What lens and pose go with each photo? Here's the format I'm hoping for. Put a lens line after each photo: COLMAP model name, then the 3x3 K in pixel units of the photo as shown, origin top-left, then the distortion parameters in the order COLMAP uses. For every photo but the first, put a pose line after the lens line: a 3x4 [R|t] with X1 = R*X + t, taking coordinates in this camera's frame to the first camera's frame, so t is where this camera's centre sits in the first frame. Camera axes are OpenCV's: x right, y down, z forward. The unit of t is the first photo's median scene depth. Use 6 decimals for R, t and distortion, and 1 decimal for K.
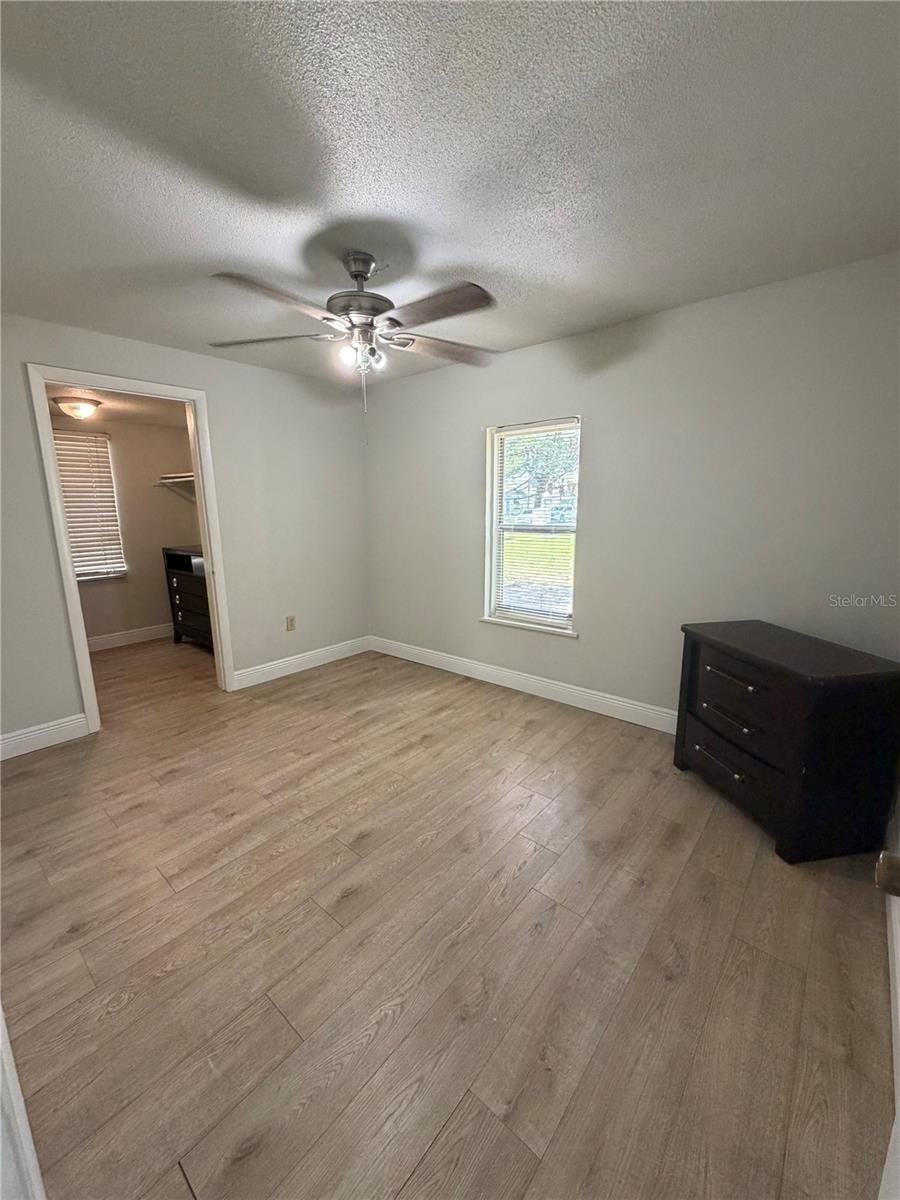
lens RADIAL K [[476.1, 0, 455.2], [0, 476.1, 602.9], [0, 0, 1]] dist [-0.000621, 0.000374]
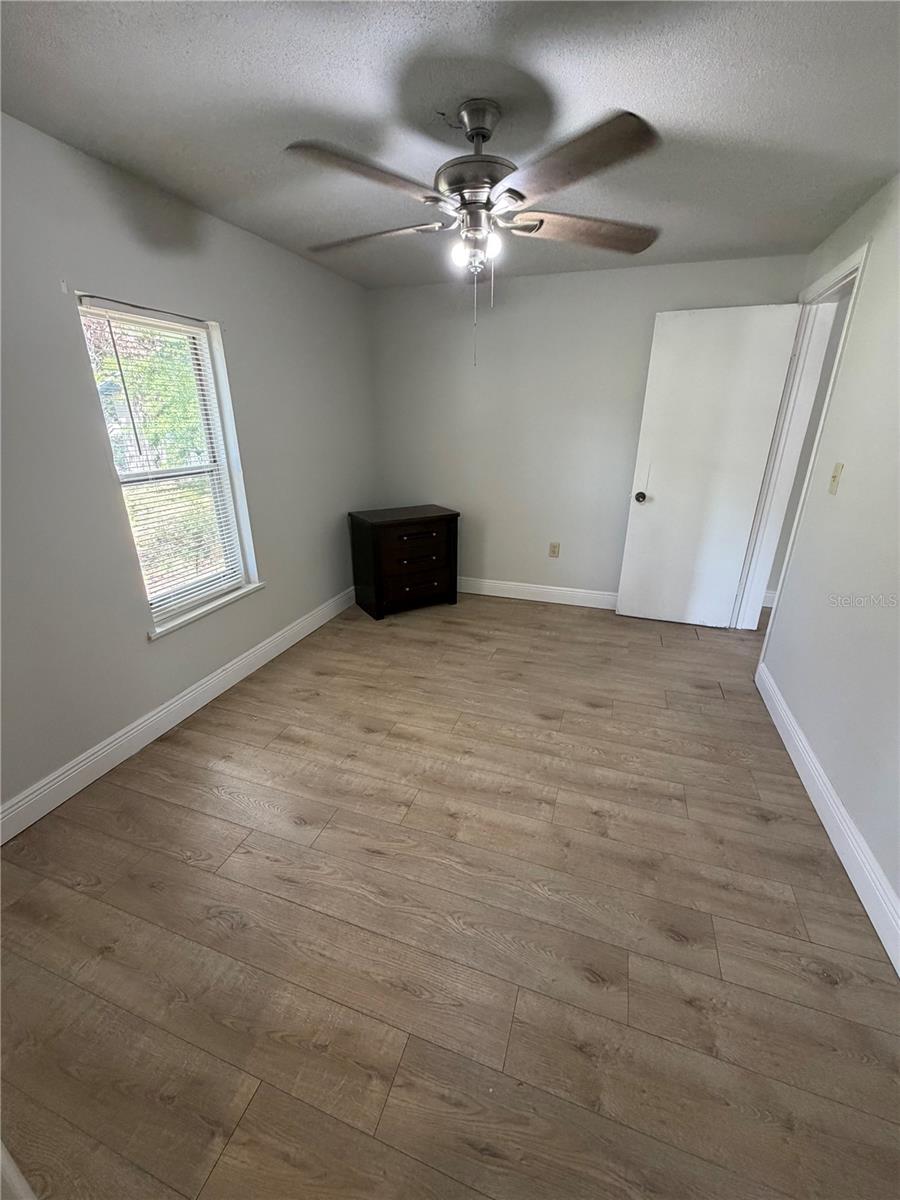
lens RADIAL K [[476.1, 0, 447.8], [0, 476.1, 597.9], [0, 0, 1]] dist [-0.000621, 0.000374]
pose [[-0.353654, -0.318487, 0.879486, -0.951838], [0.197319, 0.893687, 0.402975, -0.286392], [-0.914327, 0.316052, -0.253212, 1.266460]]
